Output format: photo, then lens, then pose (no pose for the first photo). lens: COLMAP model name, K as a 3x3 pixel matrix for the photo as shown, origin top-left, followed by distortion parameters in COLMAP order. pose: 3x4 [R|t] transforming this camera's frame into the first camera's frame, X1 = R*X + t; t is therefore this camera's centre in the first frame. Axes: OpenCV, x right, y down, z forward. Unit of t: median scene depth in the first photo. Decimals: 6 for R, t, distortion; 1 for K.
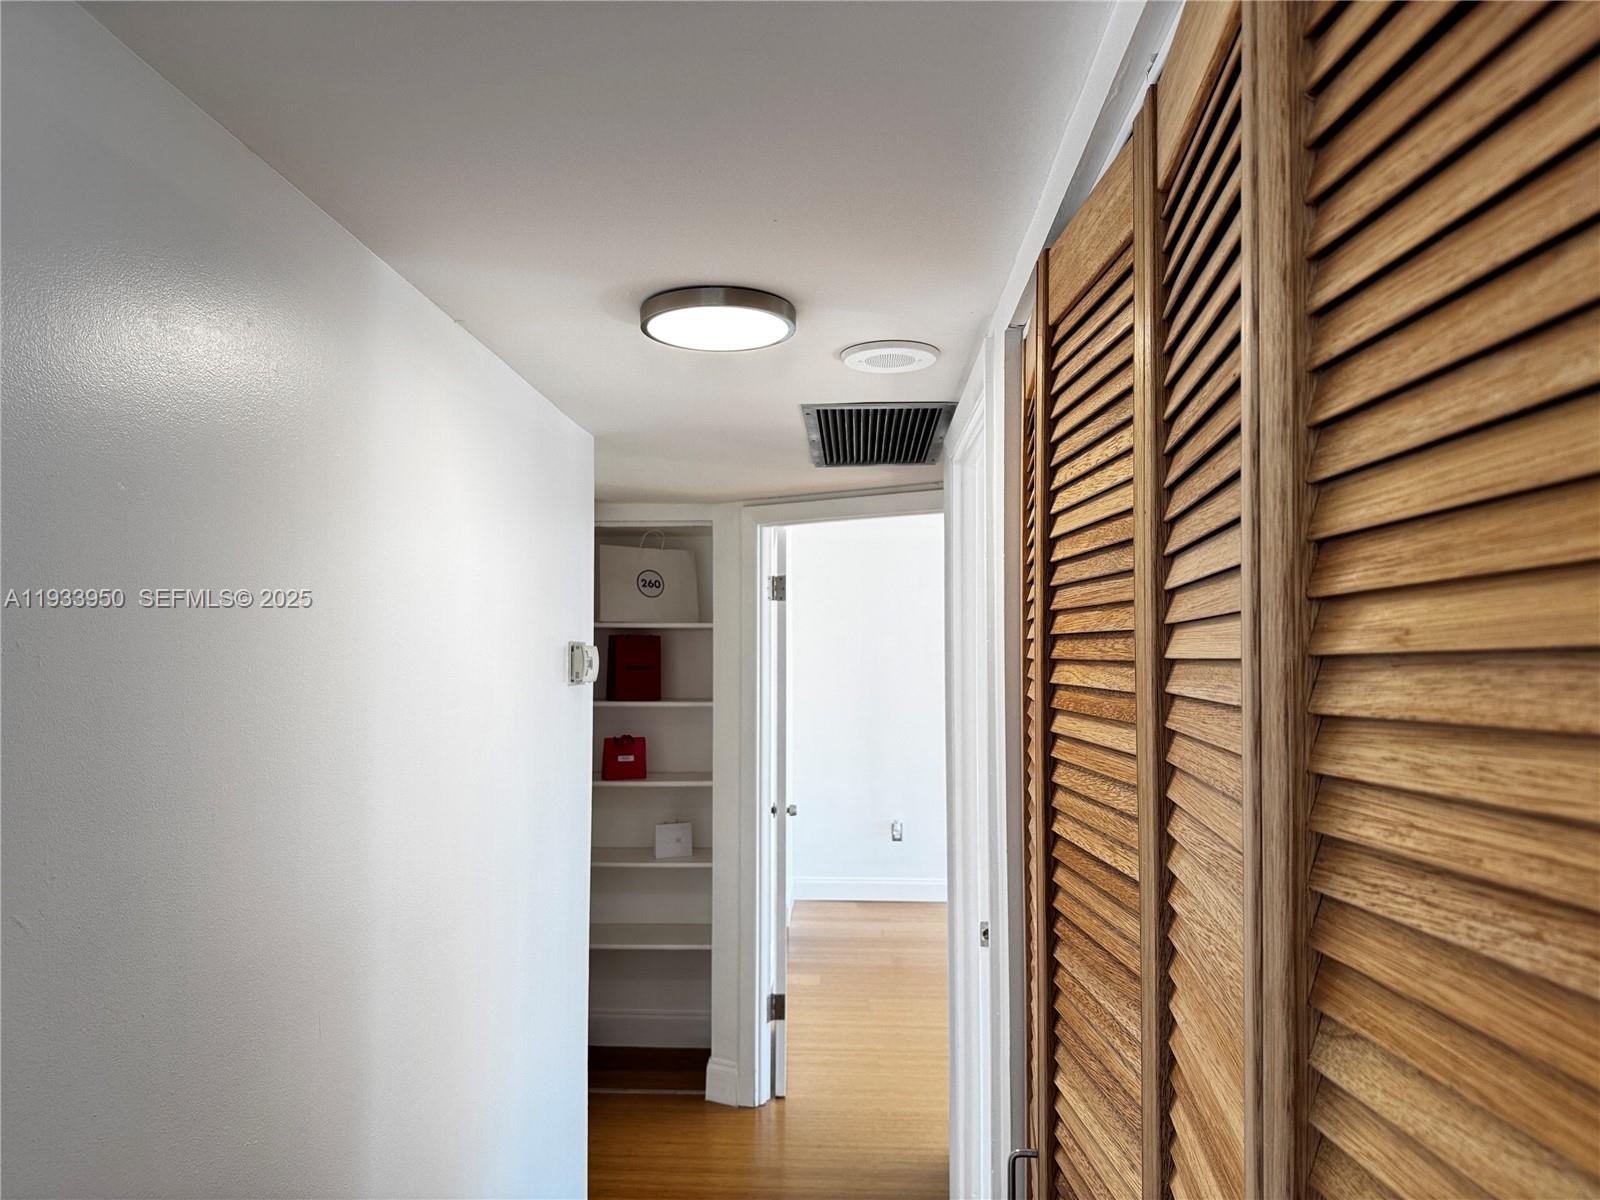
lens RADIAL K [[1138.5, 0, 800.0], [0, 1138.5, 600.0], [0, 0, 1]] dist [0.125895, -0.001419]
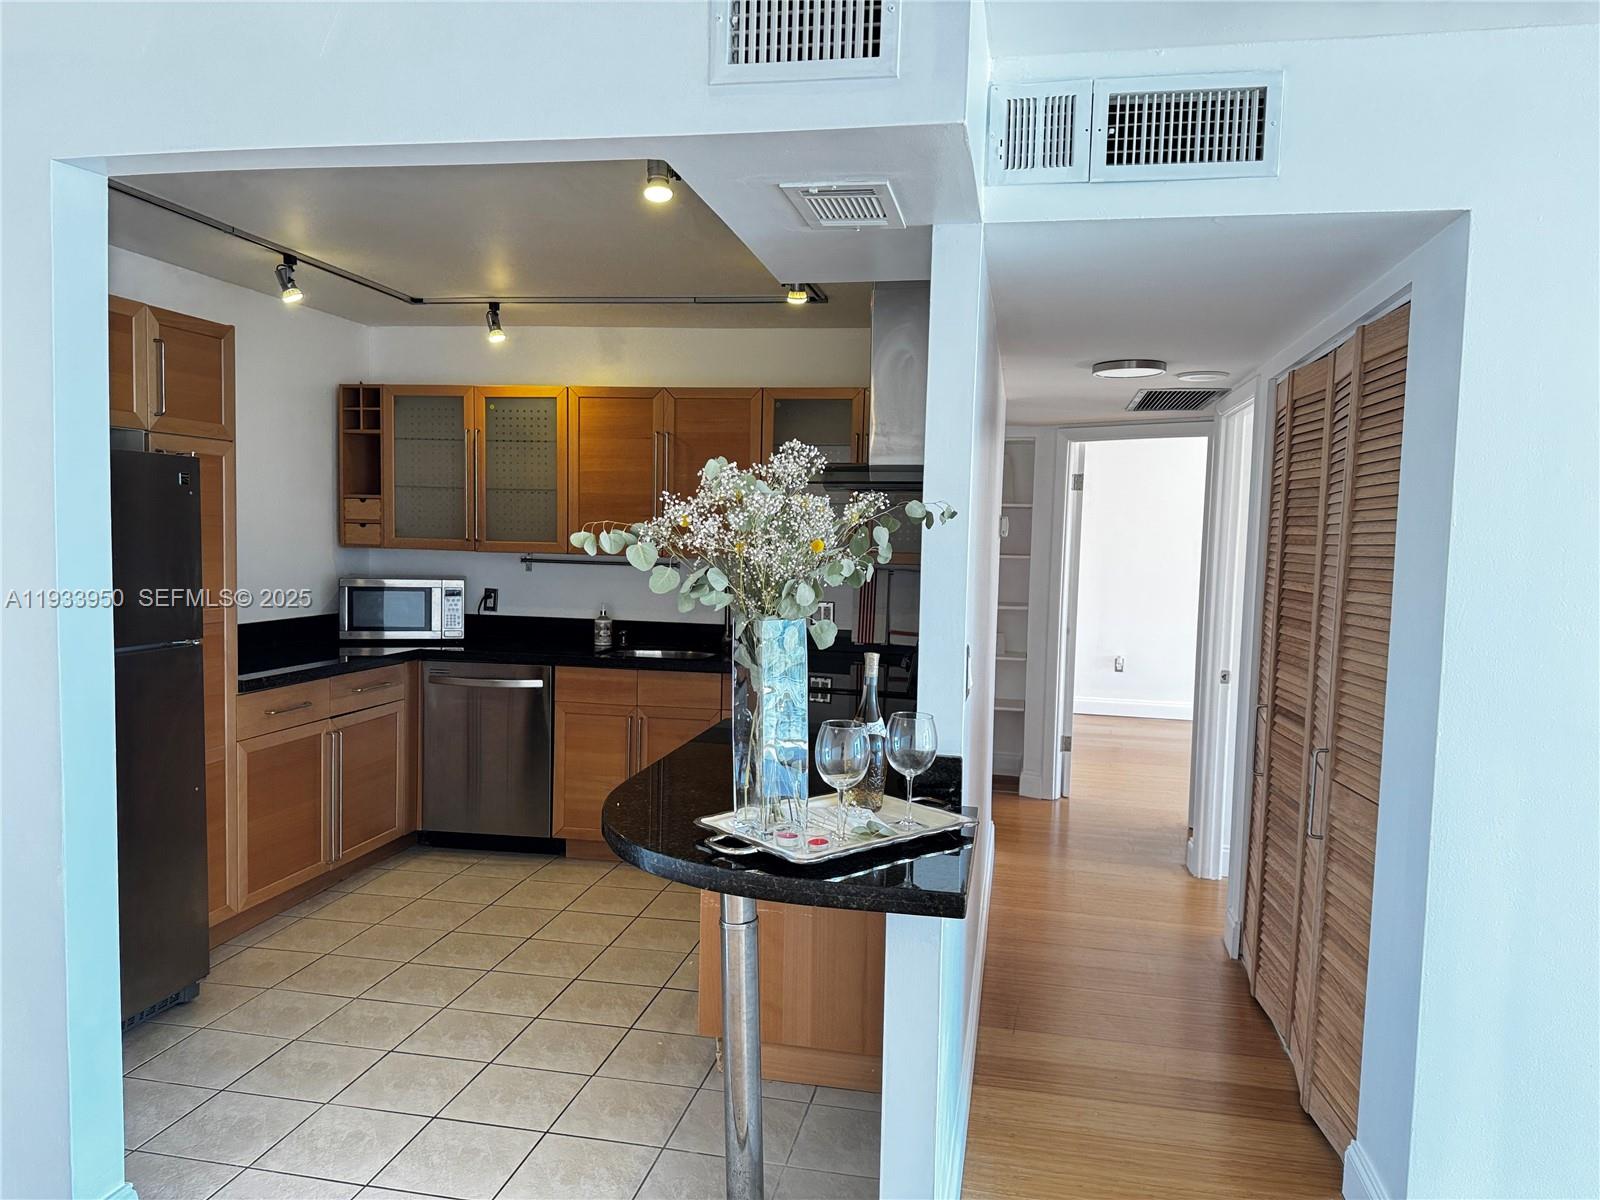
lens RADIAL K [[1138.5, 0, 800.0], [0, 1138.5, 600.0], [0, 0, 1]] dist [0.125895, -0.001419]
pose [[0.989225, 0.033945, -0.142415, -0.165213], [-0.017930, 0.993517, 0.112264, -0.019441], [0.145302, -0.108501, 0.983420, -0.601221]]
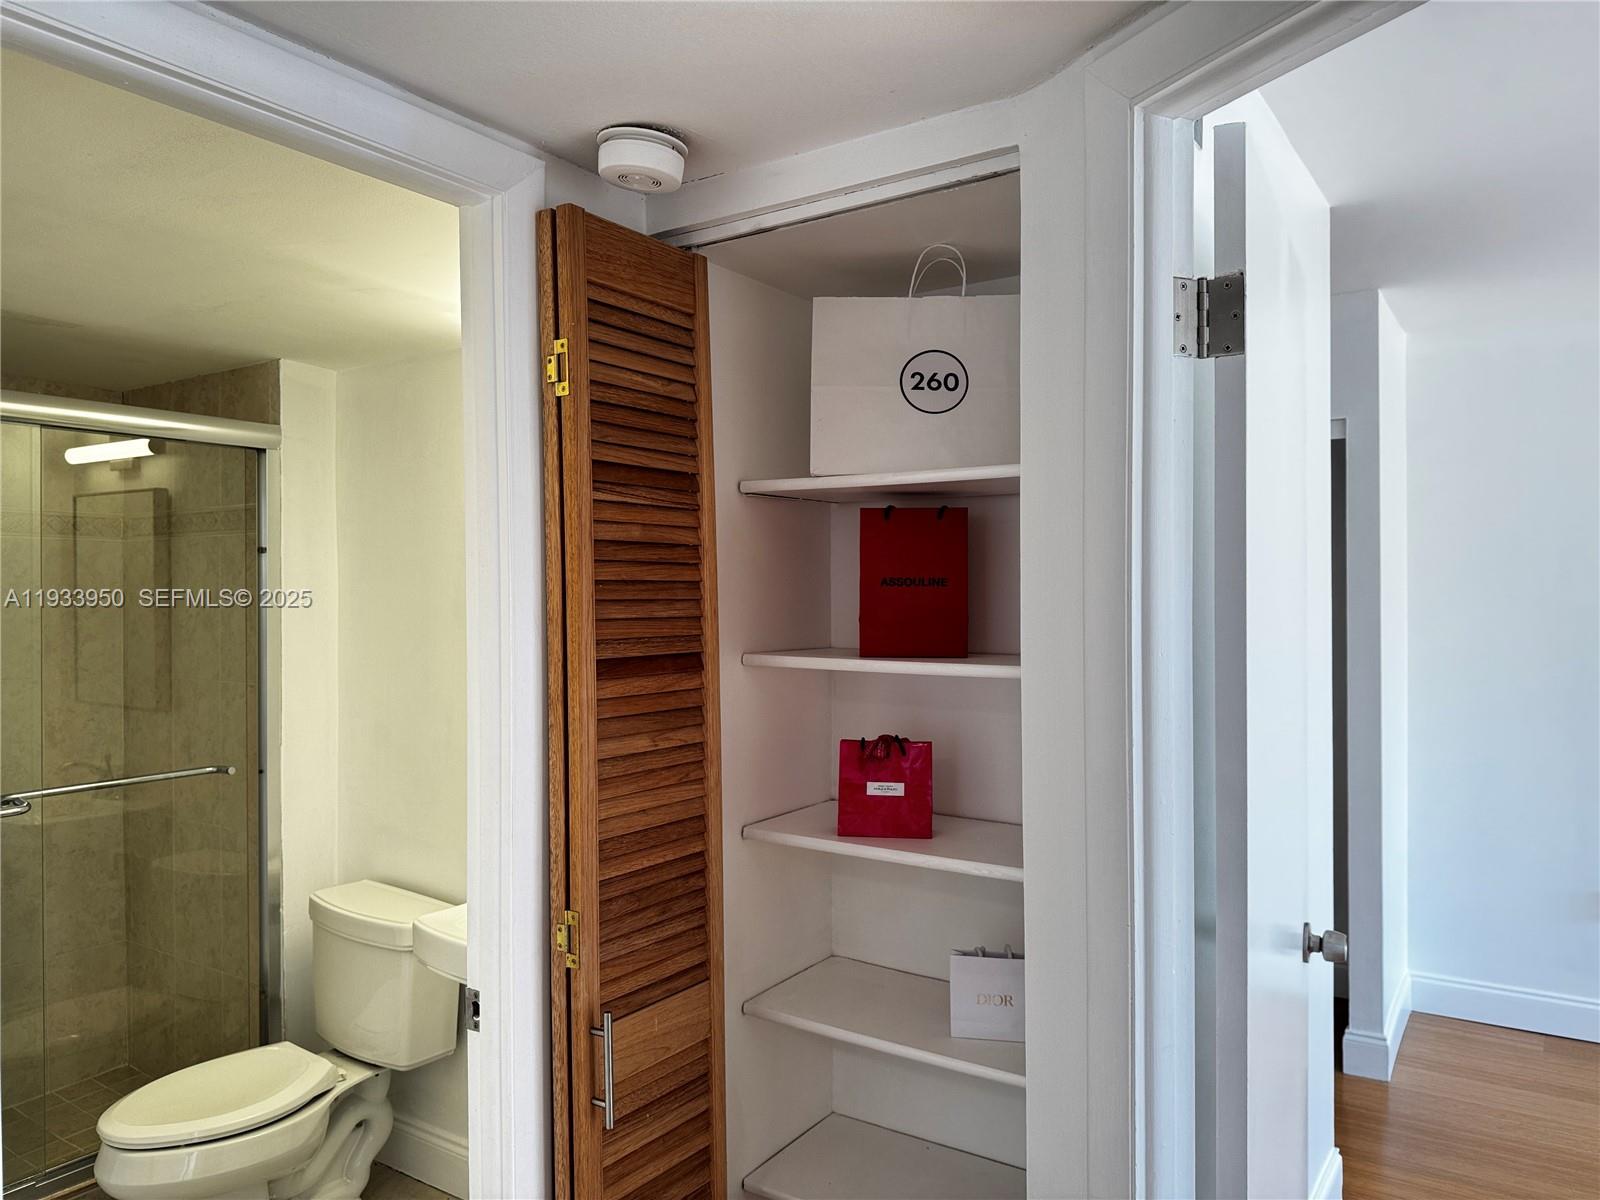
lens RADIAL K [[1138.5, 0, 800.0], [0, 1138.5, 600.0], [0, 0, 1]] dist [0.125895, -0.001419]
pose [[0.856586, -0.000764, -0.516004, 0.048533], [0.027065, 0.998689, 0.043450, 0.050671], [0.515295, -0.051185, 0.855483, 0.665812]]
